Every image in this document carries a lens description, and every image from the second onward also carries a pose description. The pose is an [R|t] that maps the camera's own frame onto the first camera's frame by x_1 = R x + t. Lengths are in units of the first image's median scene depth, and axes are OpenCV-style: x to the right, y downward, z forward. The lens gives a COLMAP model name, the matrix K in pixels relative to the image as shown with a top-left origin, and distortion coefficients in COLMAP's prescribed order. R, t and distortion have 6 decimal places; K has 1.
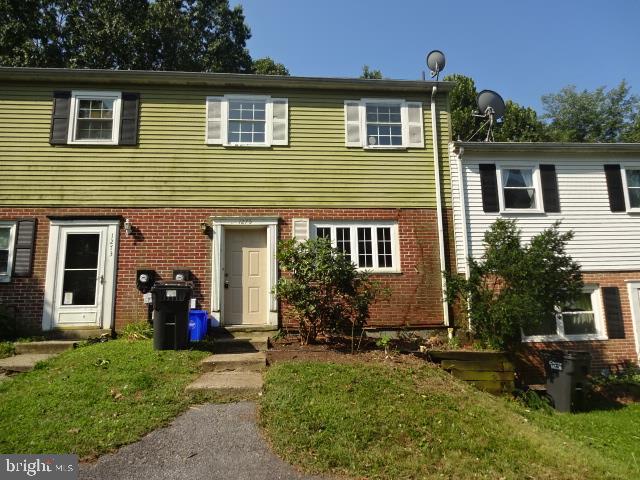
lens RADIAL K [[470.1, 0, 320.0], [0, 470.1, 240.0], [0, 0, 1]] dist [-0.002767, -0.004086]
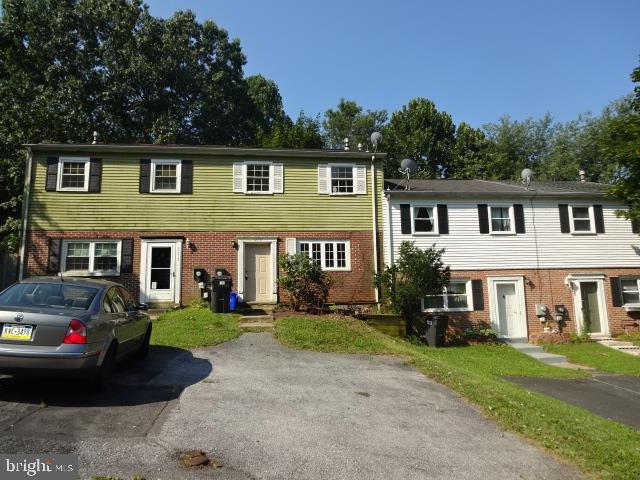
lens RADIAL K [[470.1, 0, 320.0], [0, 470.1, 240.0], [0, 0, 1]] dist [-0.002767, -0.004086]
pose [[0.999534, 0.005581, 0.030022, 0.012337], [-0.006391, 0.999616, 0.026980, -0.083085], [-0.029860, -0.027159, 0.999185, -0.661006]]
